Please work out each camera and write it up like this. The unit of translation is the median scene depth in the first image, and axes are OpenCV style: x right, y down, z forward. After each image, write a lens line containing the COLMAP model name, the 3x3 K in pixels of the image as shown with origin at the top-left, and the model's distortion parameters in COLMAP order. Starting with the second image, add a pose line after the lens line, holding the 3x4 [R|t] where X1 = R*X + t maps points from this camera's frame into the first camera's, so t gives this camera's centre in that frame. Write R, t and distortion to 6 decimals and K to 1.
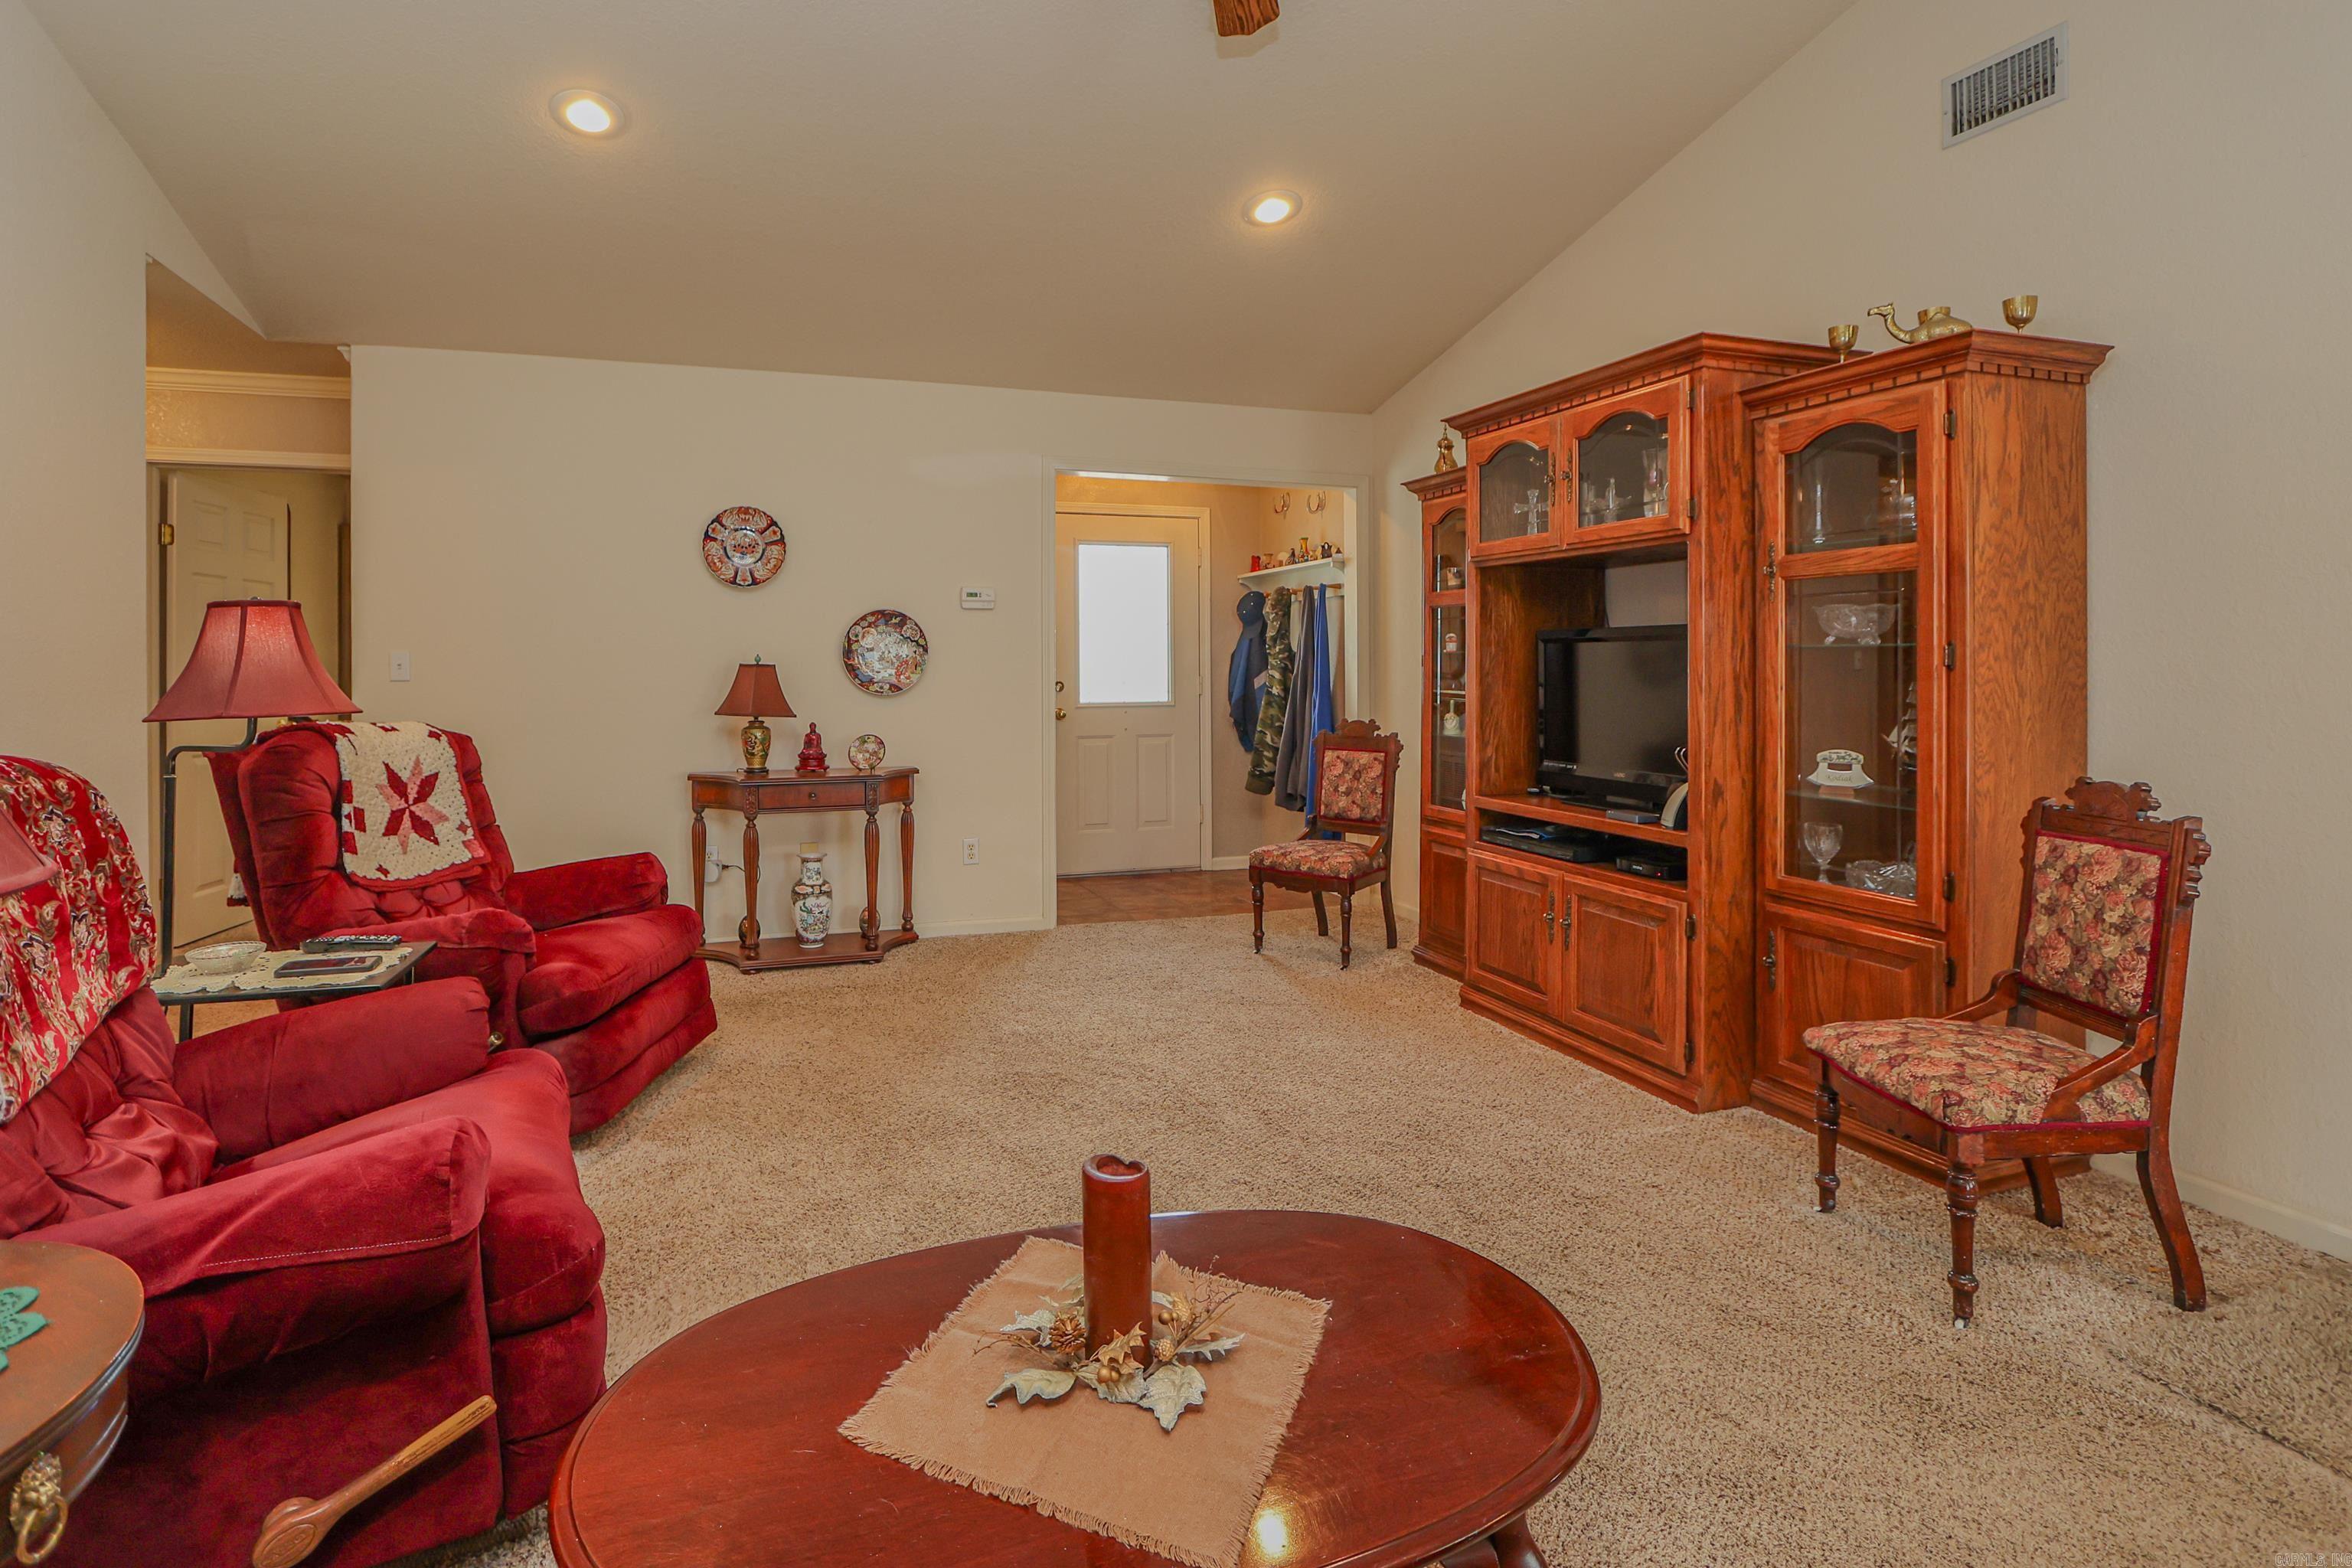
lens RADIAL K [[1129.3, 0, 1072.7], [0, 1129.3, 657.8], [0, 0, 1]] dist [-0.010384, 0.000161]
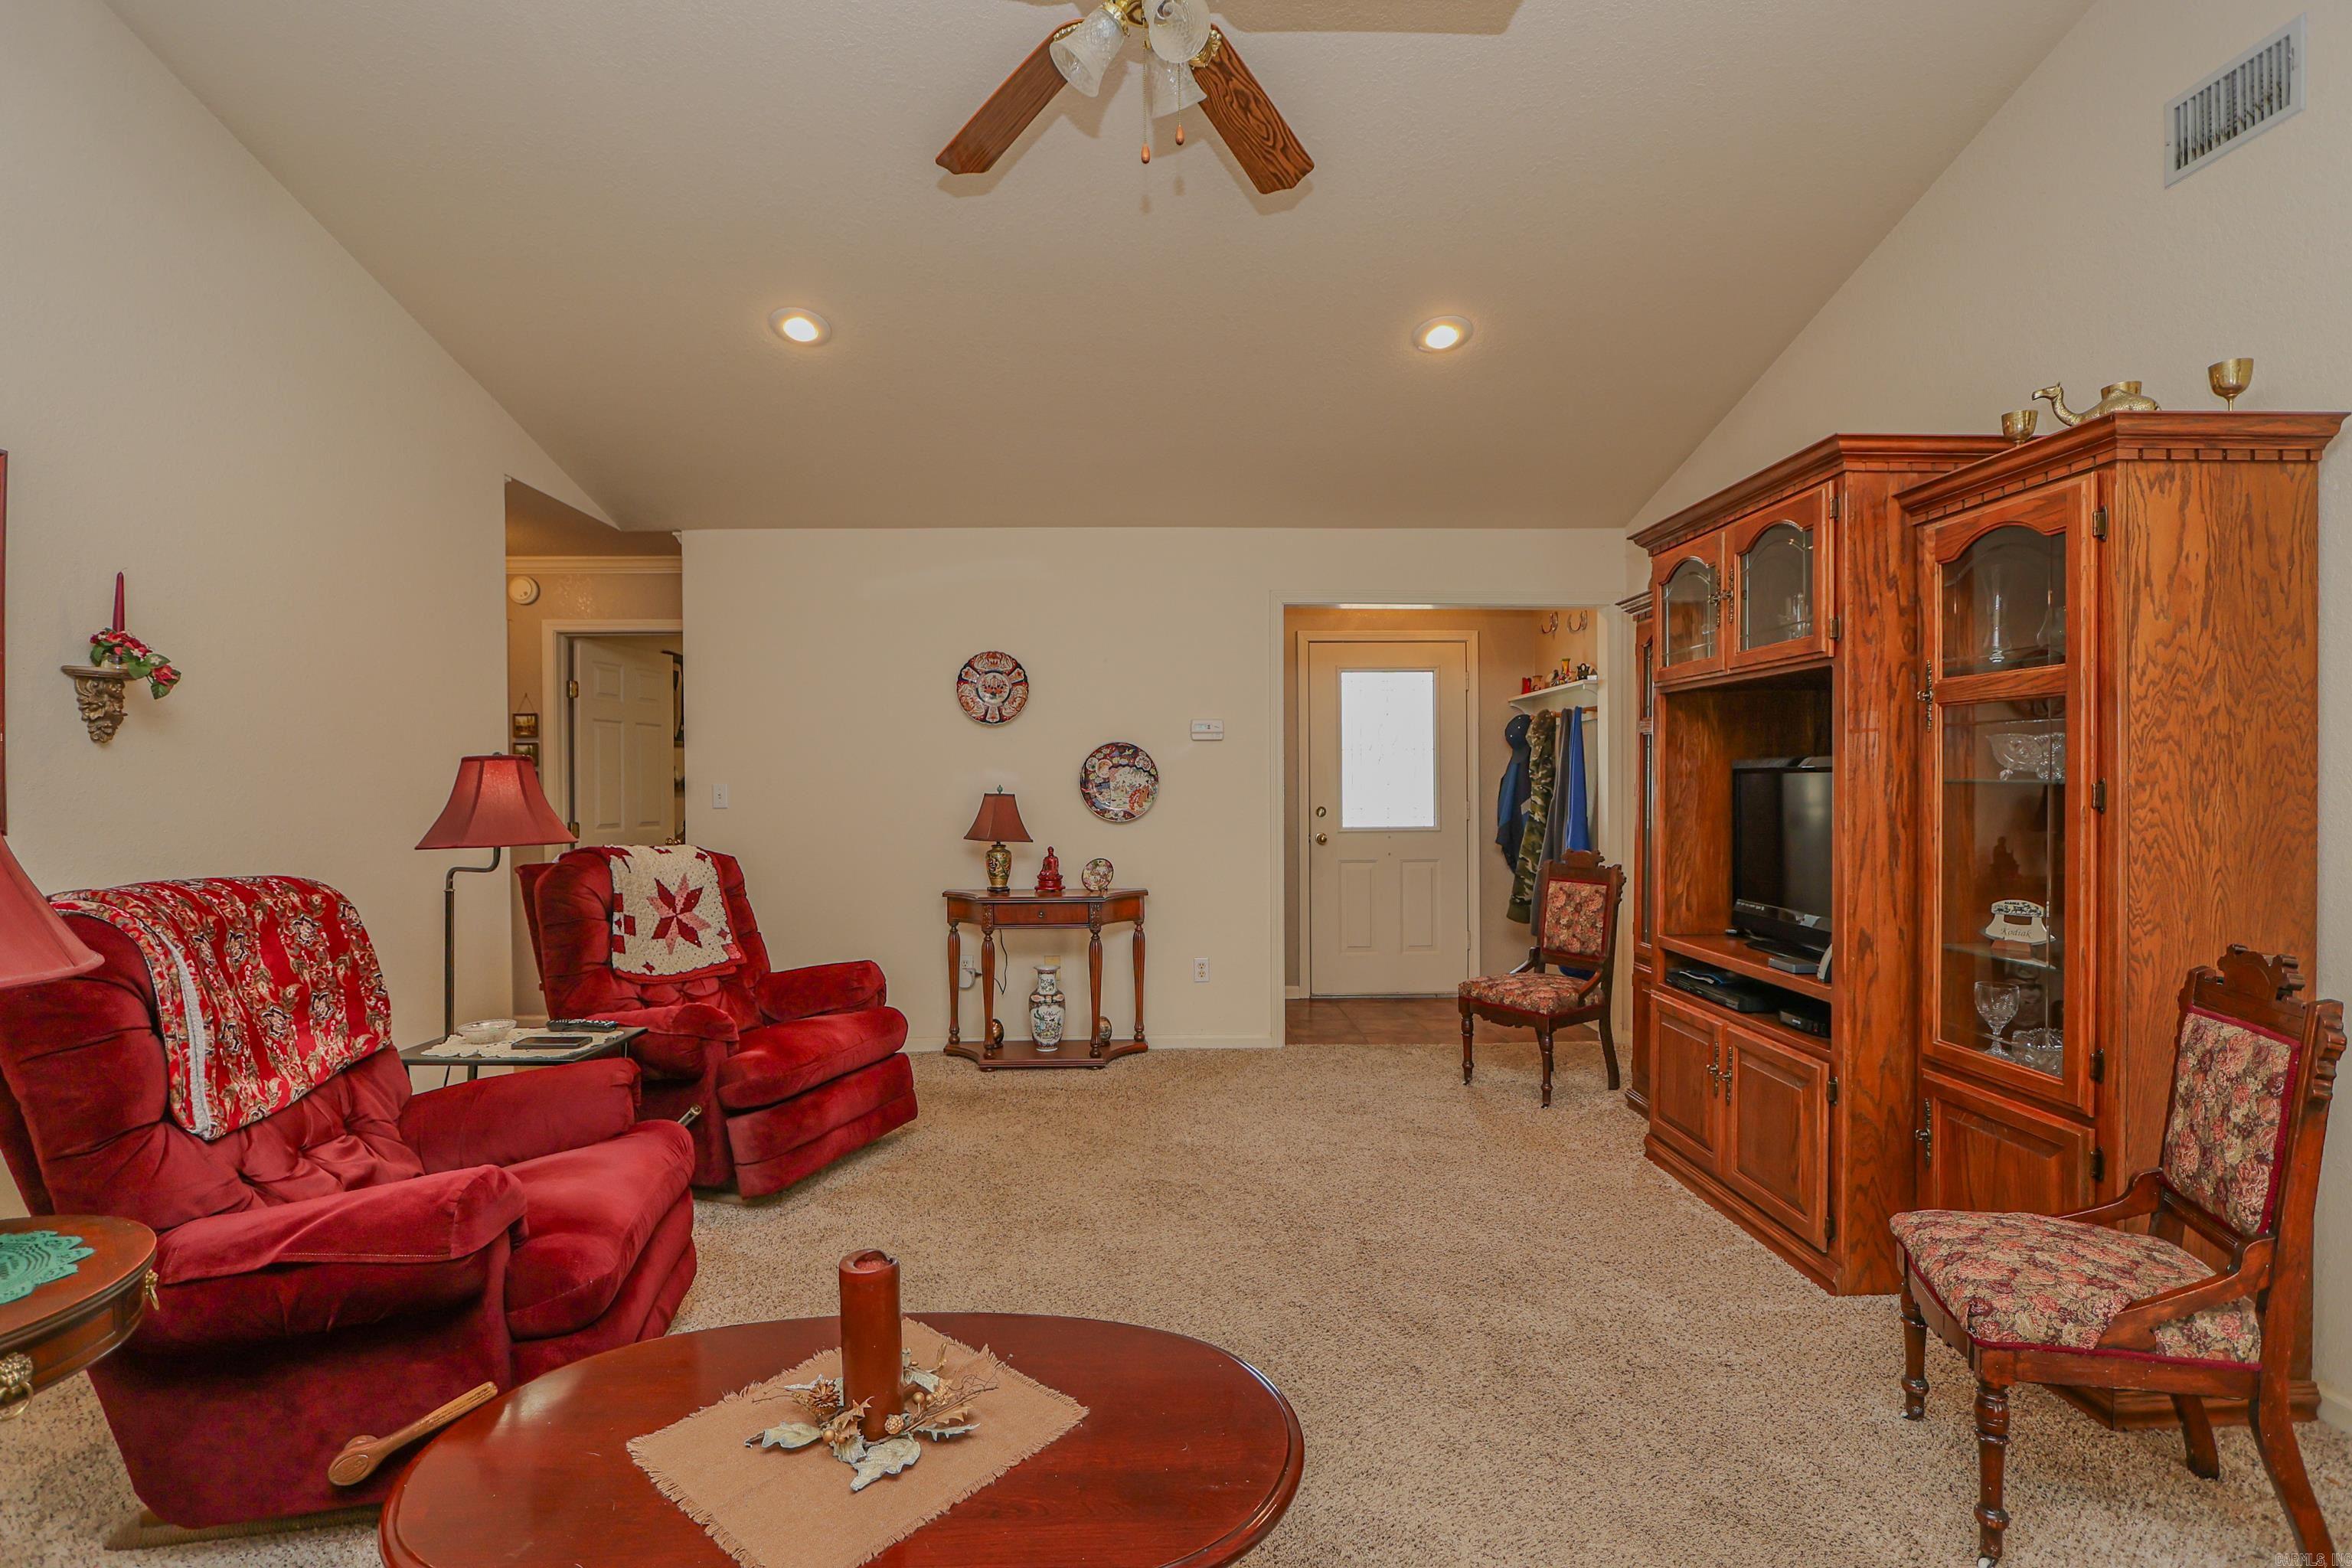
lens RADIAL K [[1101.2, 0, 1164.3], [0, 1101.2, 785.5], [0, 0, 1]] dist [-0.011076, 0.000933]
pose [[0.961355, -0.003134, -0.275295, 0.274874], [0.005916, 0.999939, 0.009274, -0.018161], [0.275249, -0.010545, 0.961315, 0.004093]]
